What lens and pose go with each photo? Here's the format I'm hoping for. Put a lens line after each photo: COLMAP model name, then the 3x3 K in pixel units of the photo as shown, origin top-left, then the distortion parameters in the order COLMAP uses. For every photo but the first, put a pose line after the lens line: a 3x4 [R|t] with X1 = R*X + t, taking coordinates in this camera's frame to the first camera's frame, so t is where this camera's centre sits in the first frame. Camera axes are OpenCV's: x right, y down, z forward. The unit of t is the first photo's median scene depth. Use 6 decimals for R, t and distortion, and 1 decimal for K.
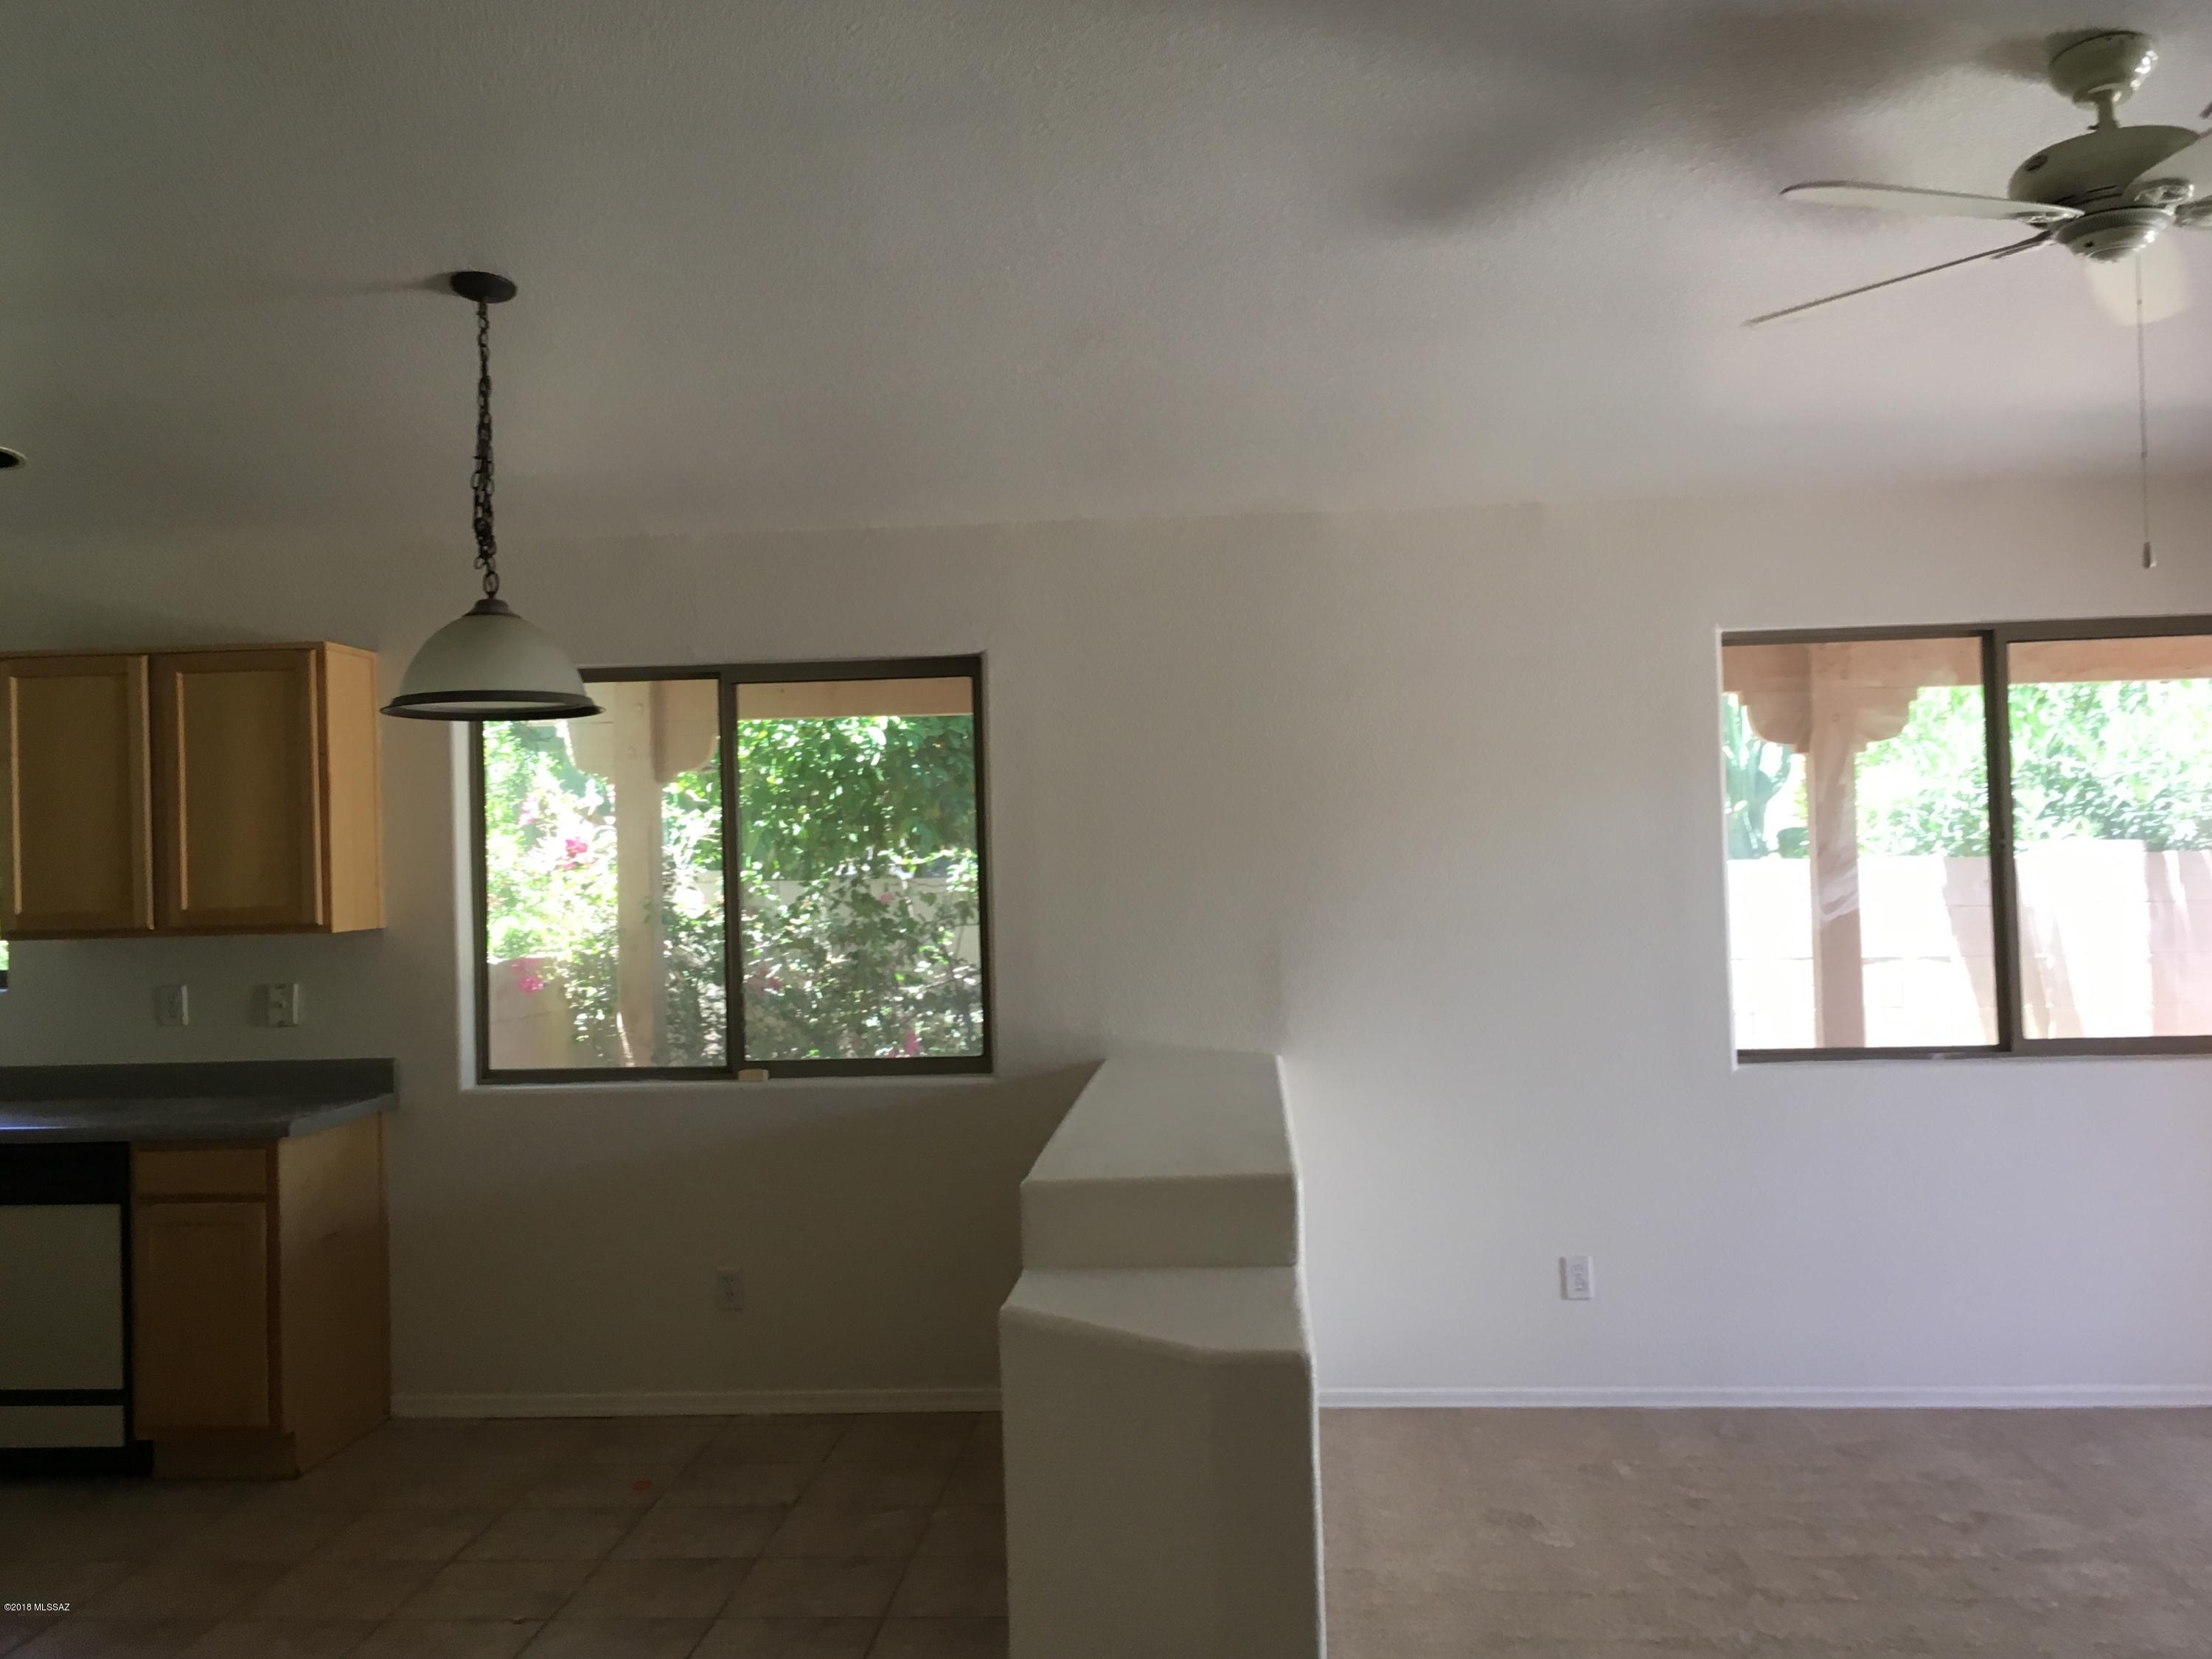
lens RADIAL K [[1992.9, 0, 1105.8], [0, 1992.9, 827.7], [0, 0, 1]] dist [-0.004421, -0.017138]
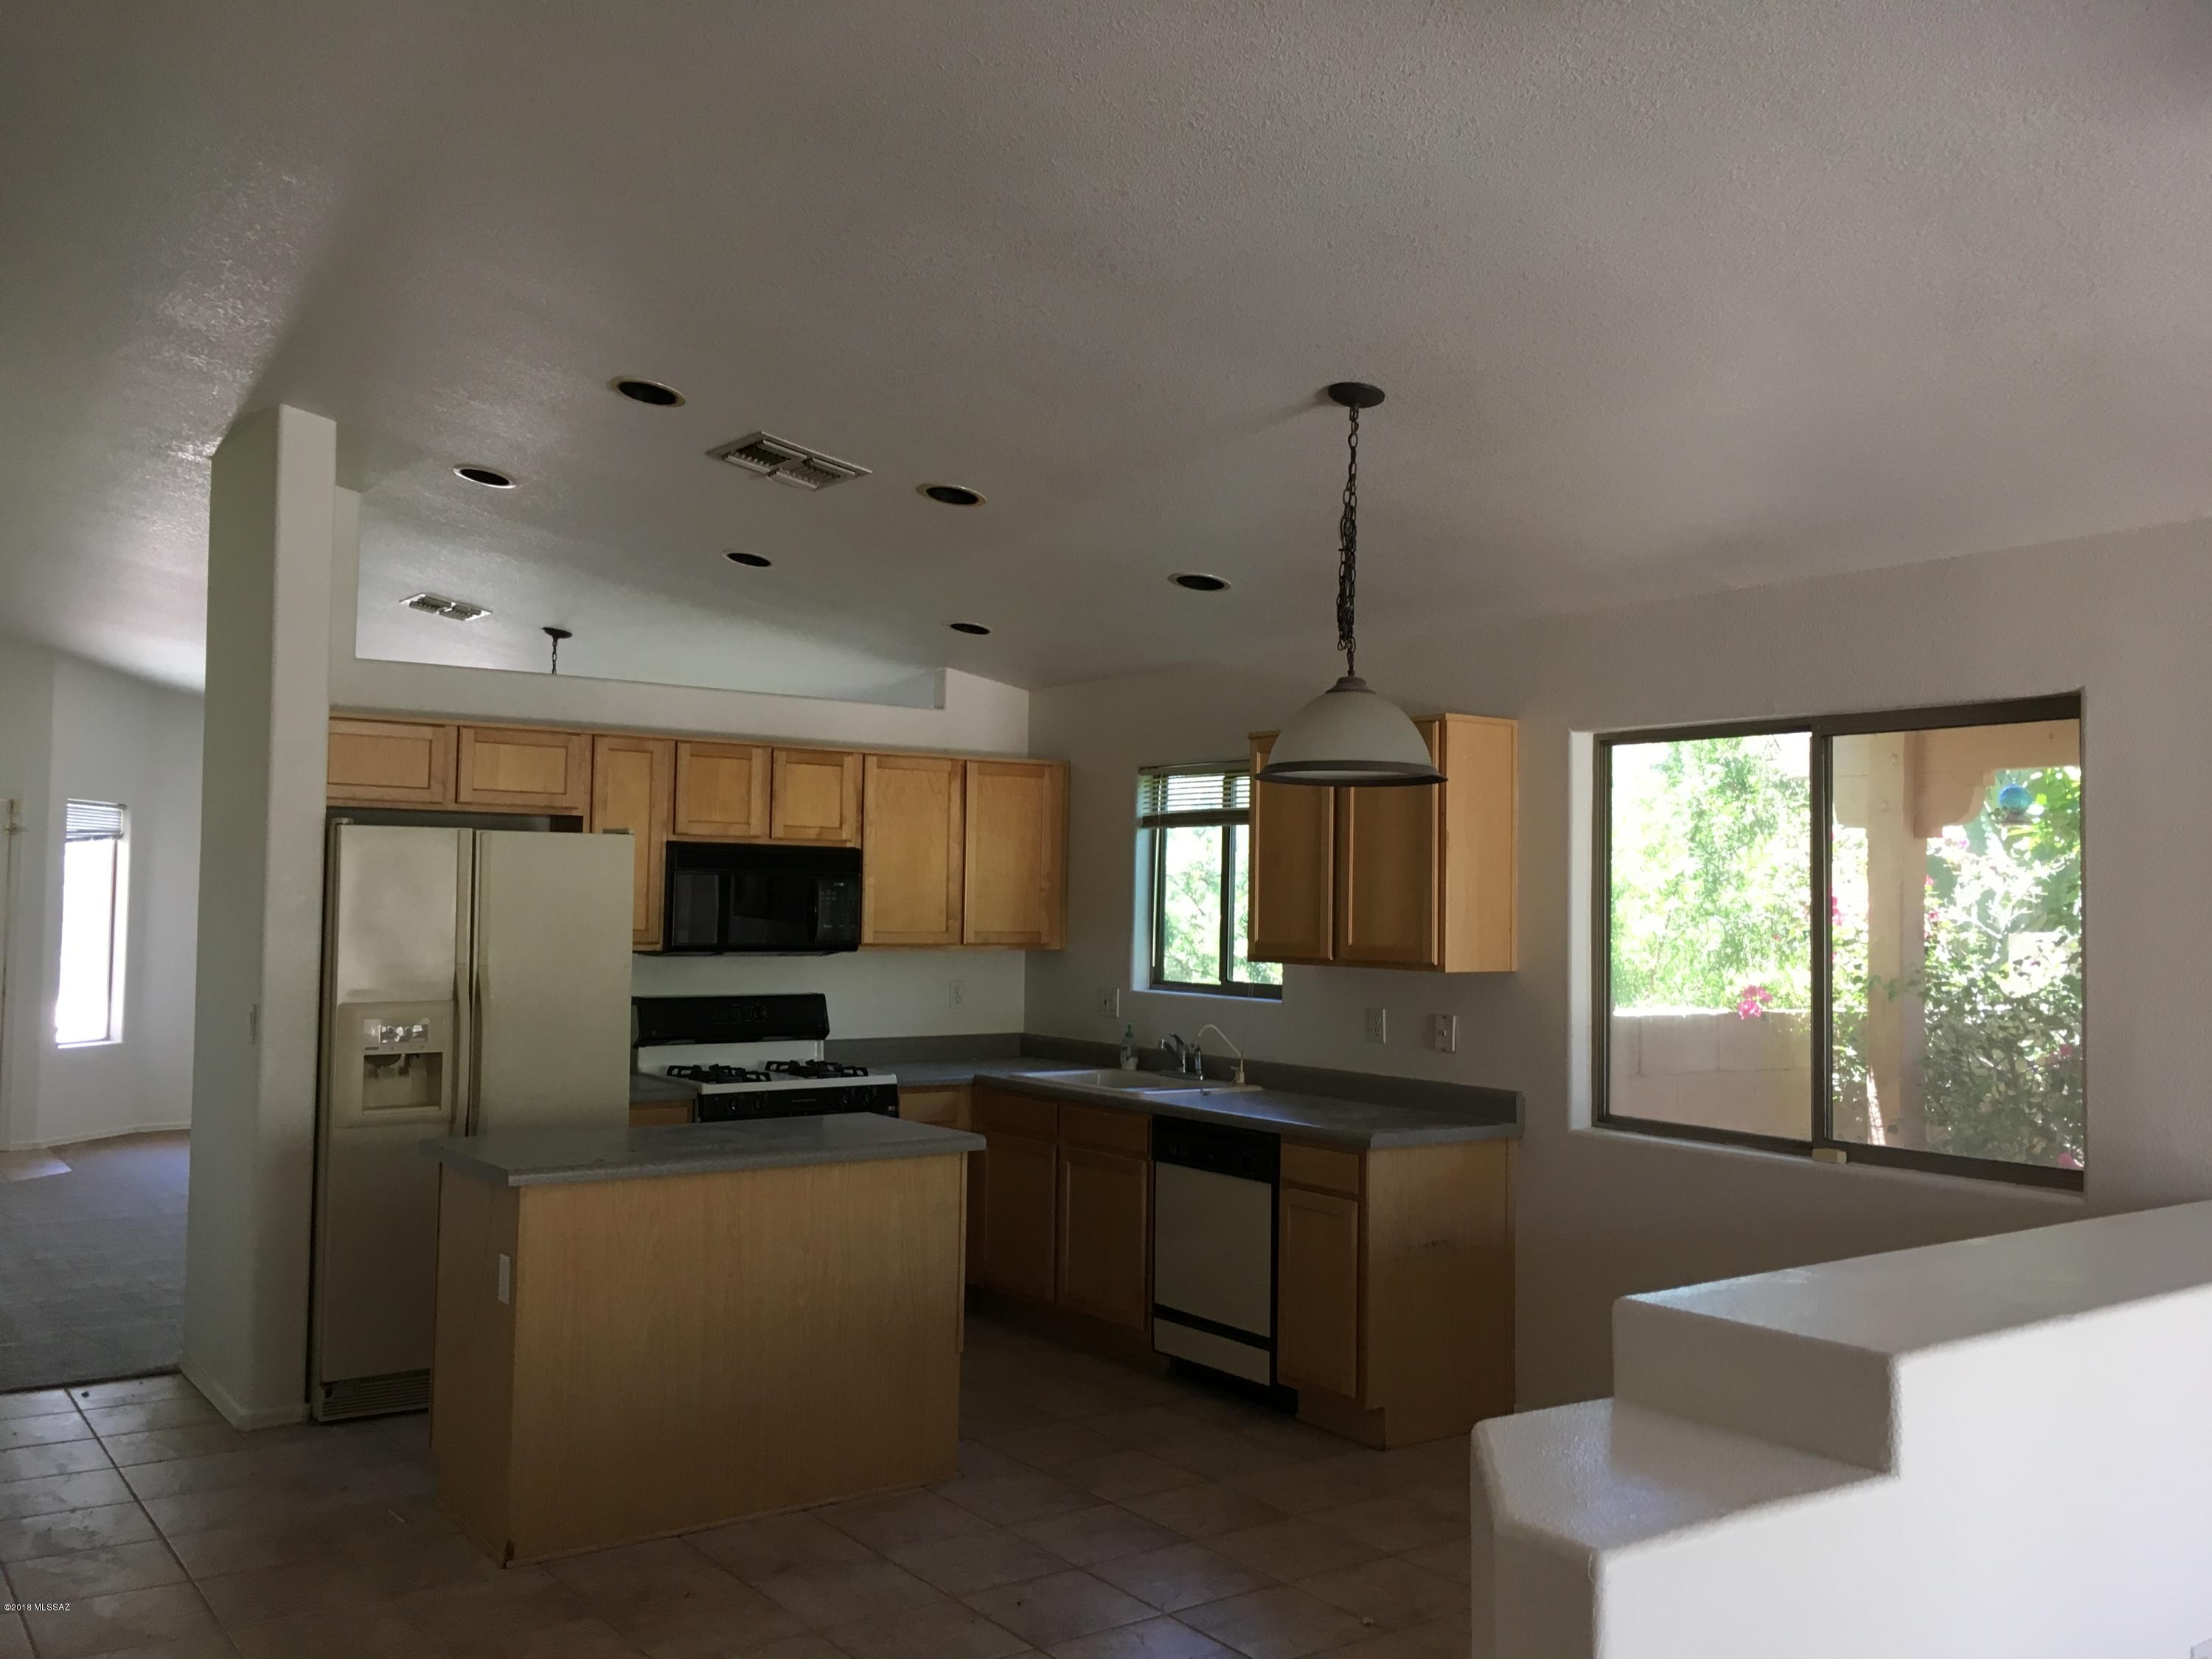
lens RADIAL K [[1869.1, 0, 1105.1], [0, 1869.1, 827.0], [0, 0, 1]] dist [0.009895, -0.003844]
pose [[0.611144, 0.004492, -0.791507, 0.326302], [-0.020792, 0.999730, -0.010381, -0.014014], [0.791247, 0.022801, 0.611072, 0.204446]]
